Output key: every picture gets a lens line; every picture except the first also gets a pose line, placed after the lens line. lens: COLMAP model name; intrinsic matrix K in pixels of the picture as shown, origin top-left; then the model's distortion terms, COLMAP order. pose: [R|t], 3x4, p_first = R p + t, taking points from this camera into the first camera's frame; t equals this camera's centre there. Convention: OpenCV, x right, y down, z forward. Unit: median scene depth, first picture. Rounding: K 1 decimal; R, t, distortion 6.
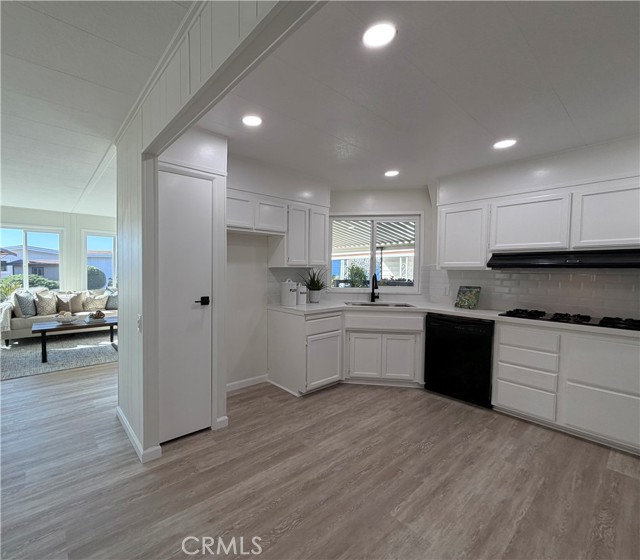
lens RADIAL K [[309.5, 0, 318.1], [0, 309.5, 276.8], [0, 0, 1]] dist [-0.002830, -0.000812]
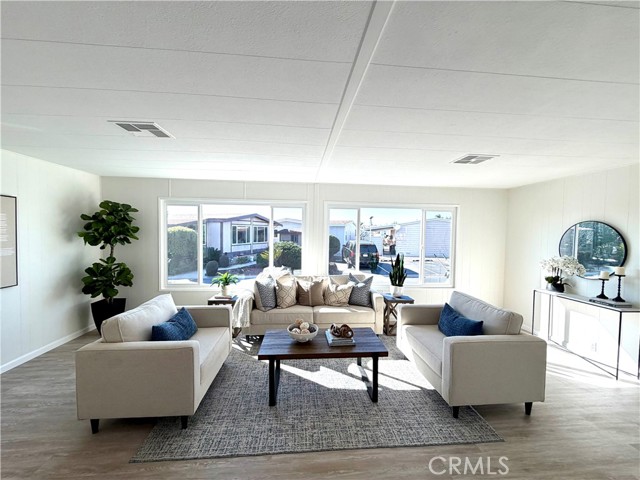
lens RADIAL K [[255.9, 0, 321.8], [0, 255.9, 238.6], [0, 0, 1]] dist [-0.002294, -0.000053]
pose [[0.787325, 0.019186, -0.616239, -0.393870], [-0.017420, 0.999809, 0.008871, -0.055349], [0.616292, 0.003750, 0.787509, 0.520279]]
